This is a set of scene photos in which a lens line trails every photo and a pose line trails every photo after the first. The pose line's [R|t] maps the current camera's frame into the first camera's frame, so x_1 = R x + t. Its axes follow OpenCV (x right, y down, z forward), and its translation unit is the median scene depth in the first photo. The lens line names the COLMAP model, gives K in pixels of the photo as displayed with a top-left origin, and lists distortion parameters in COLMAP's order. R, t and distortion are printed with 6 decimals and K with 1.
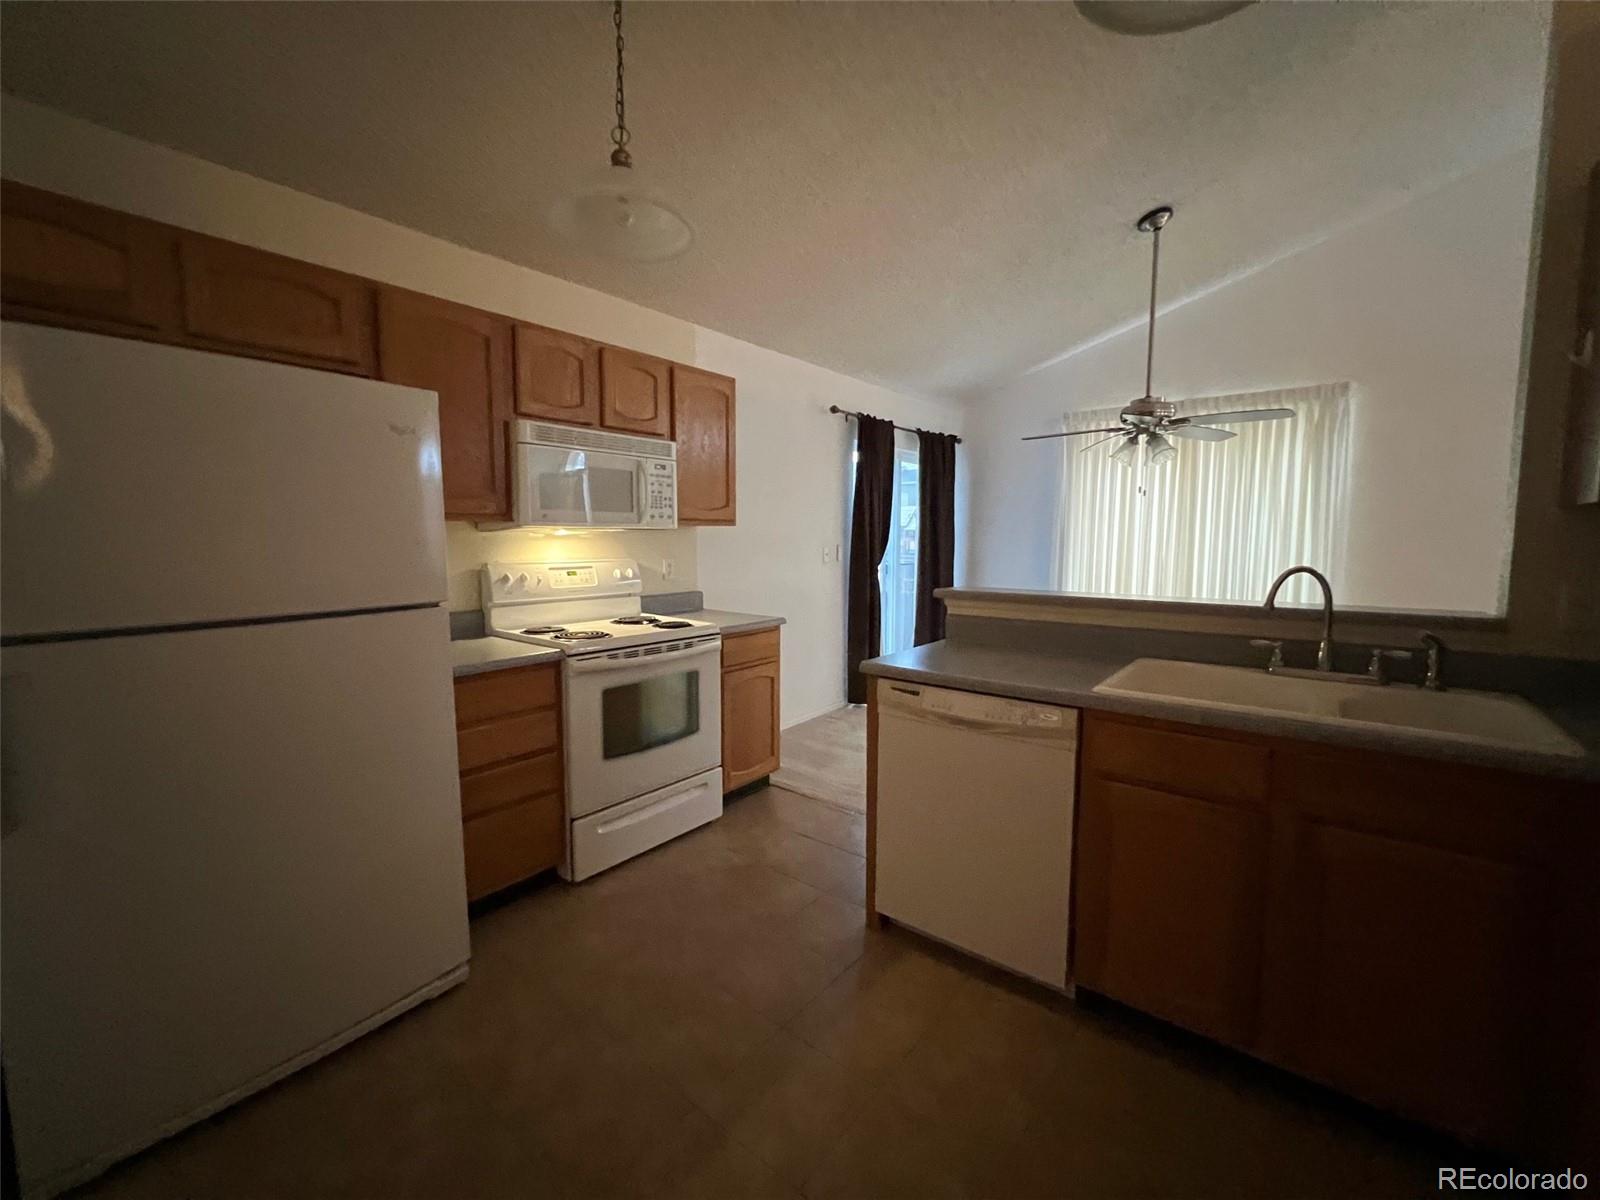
lens RADIAL K [[644.0, 0, 802.3], [0, 644.0, 598.7], [0, 0, 1]] dist [-0.004143, -0.000340]
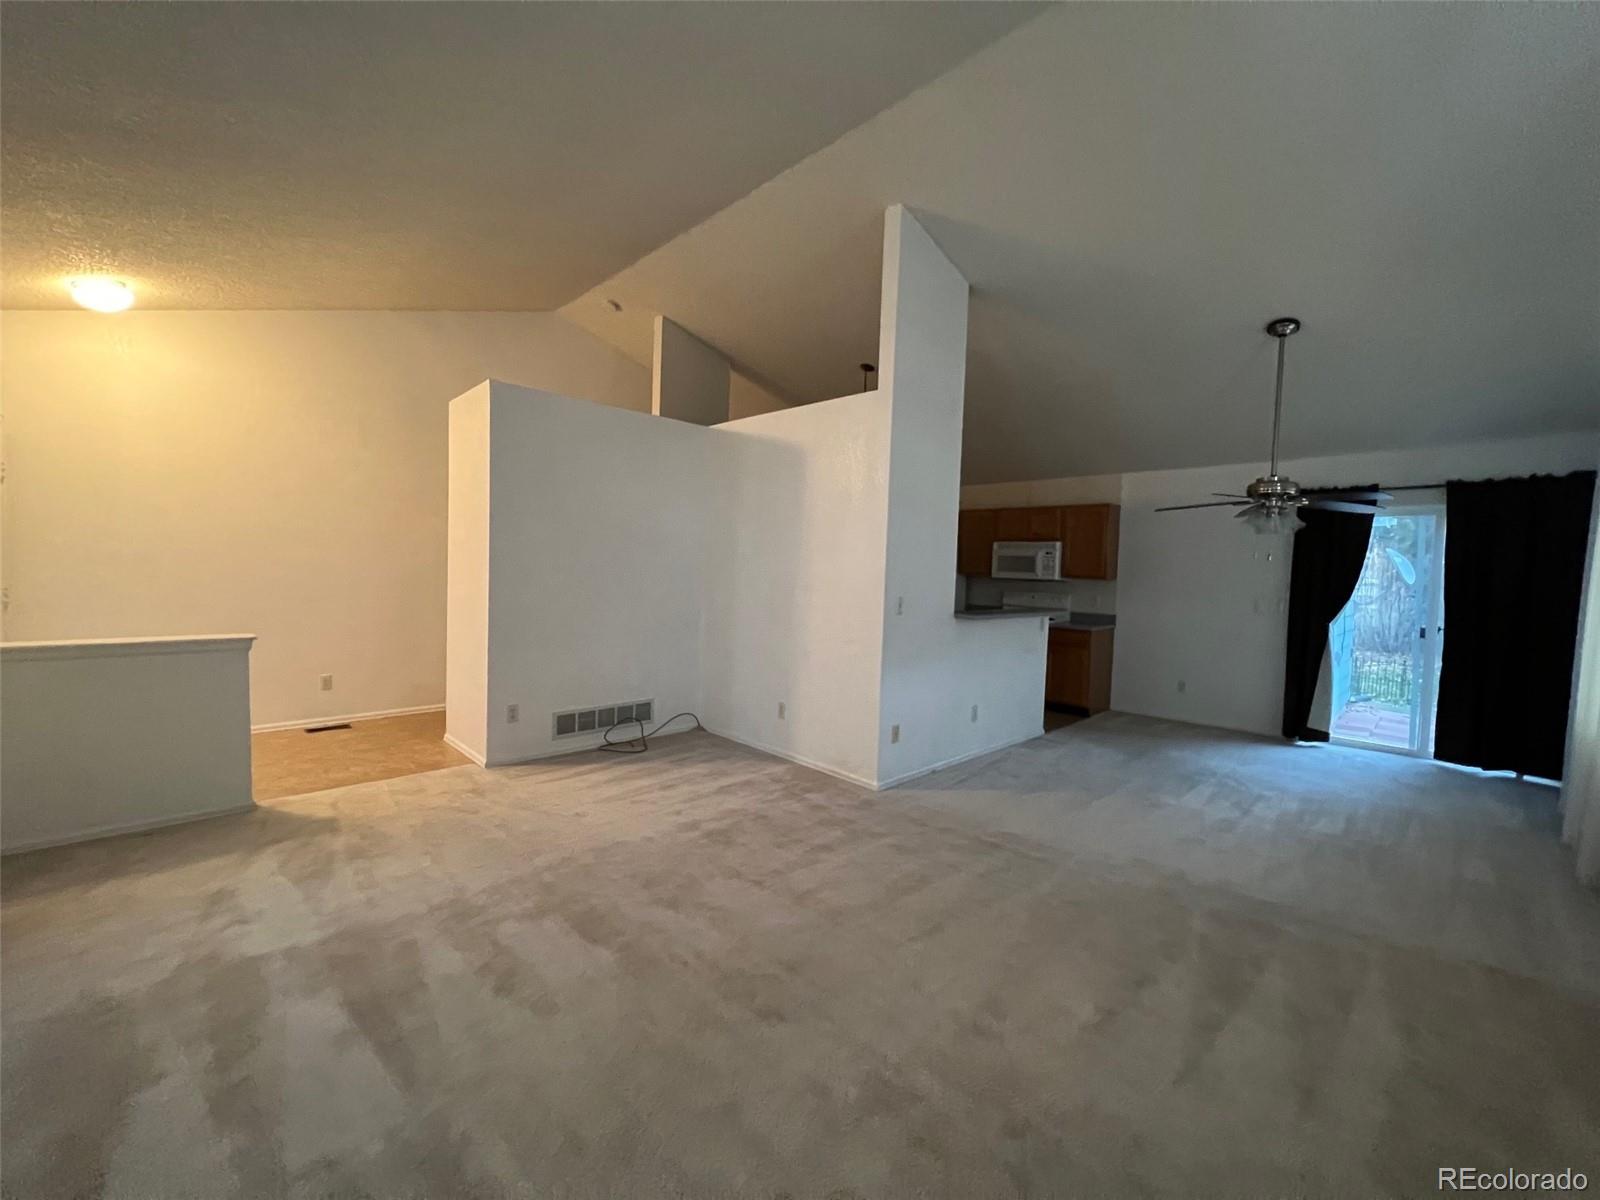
lens RADIAL K [[644.0, 0, 799.0], [0, 644.0, 592.7], [0, 0, 1]] dist [-0.004143, -0.000340]
pose [[-0.116780, 0.029028, -0.992734, 2.228399], [-0.127490, 0.990865, 0.043971, -0.049668], [0.984941, 0.131699, -0.112012, 0.387476]]
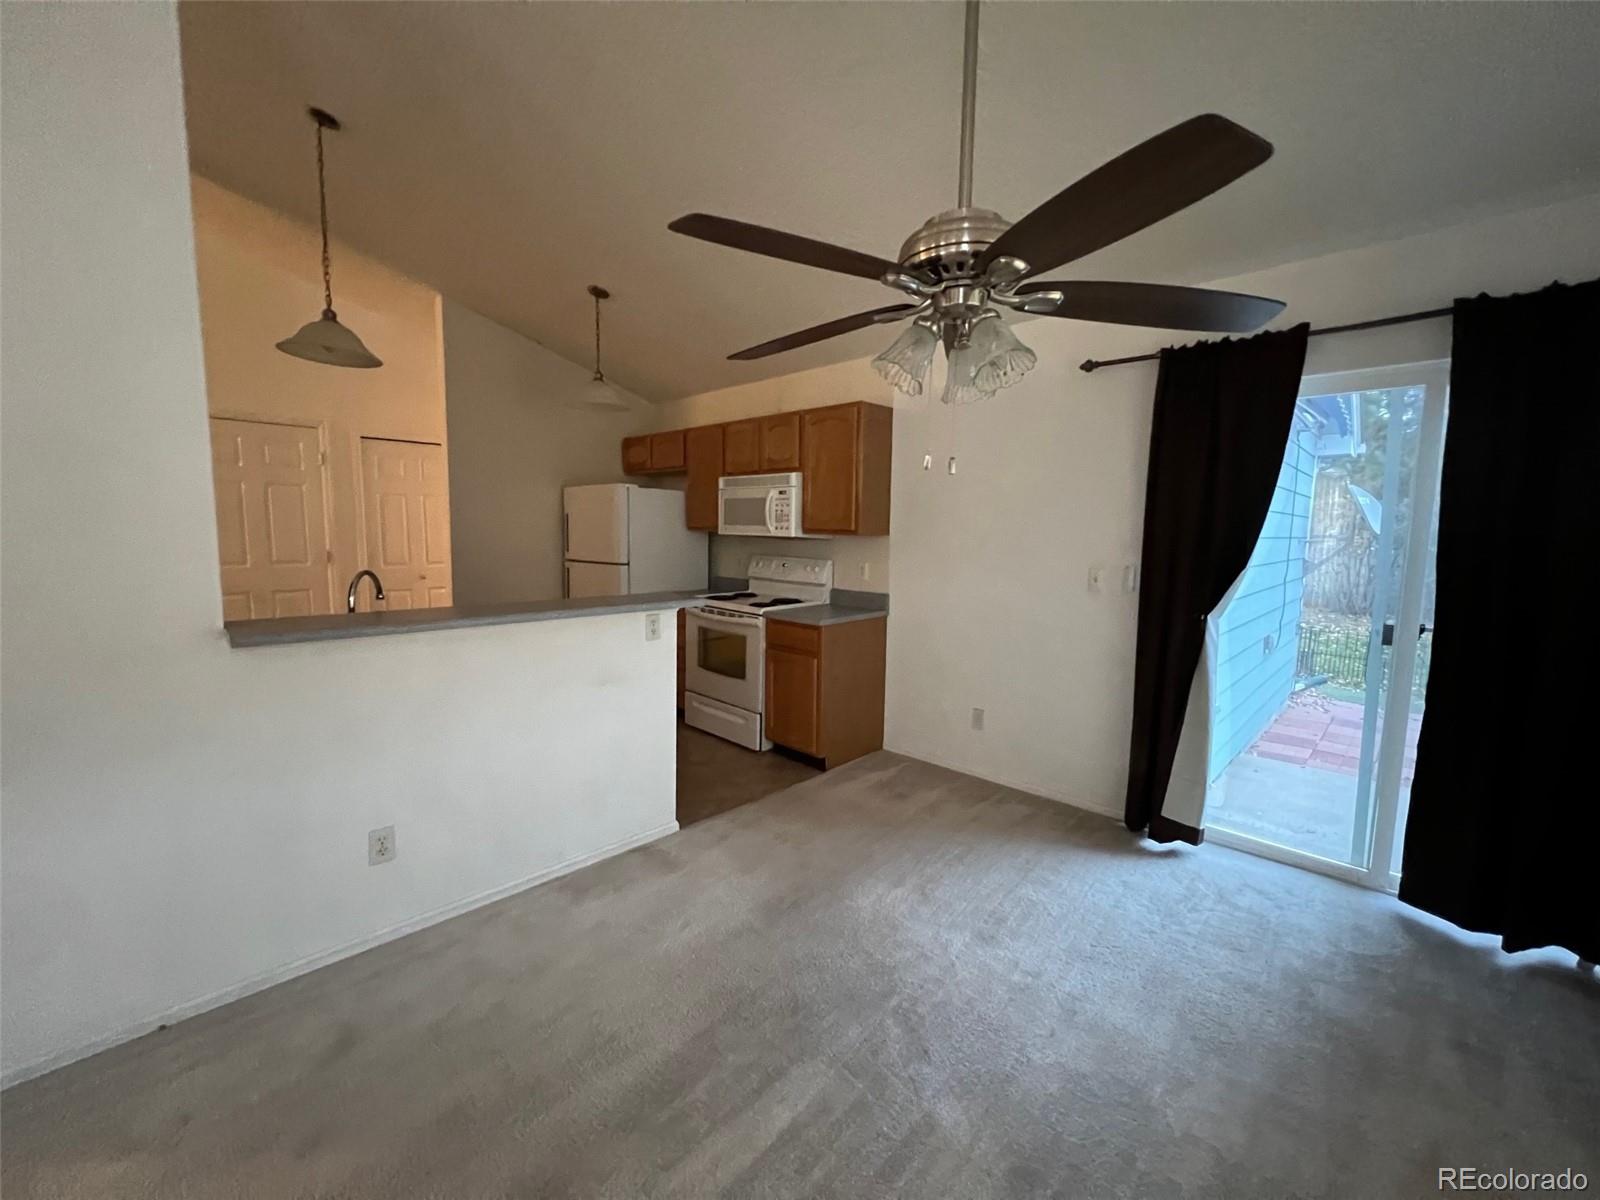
lens RADIAL K [[644.0, 0, 801.8], [0, 644.0, 596.4], [0, 0, 1]] dist [-0.004143, -0.000340]
pose [[-0.092562, 0.097836, -0.990889, 1.190407], [-0.110440, 0.988012, 0.107868, -0.138092], [0.989563, 0.119418, -0.080648, 1.187448]]
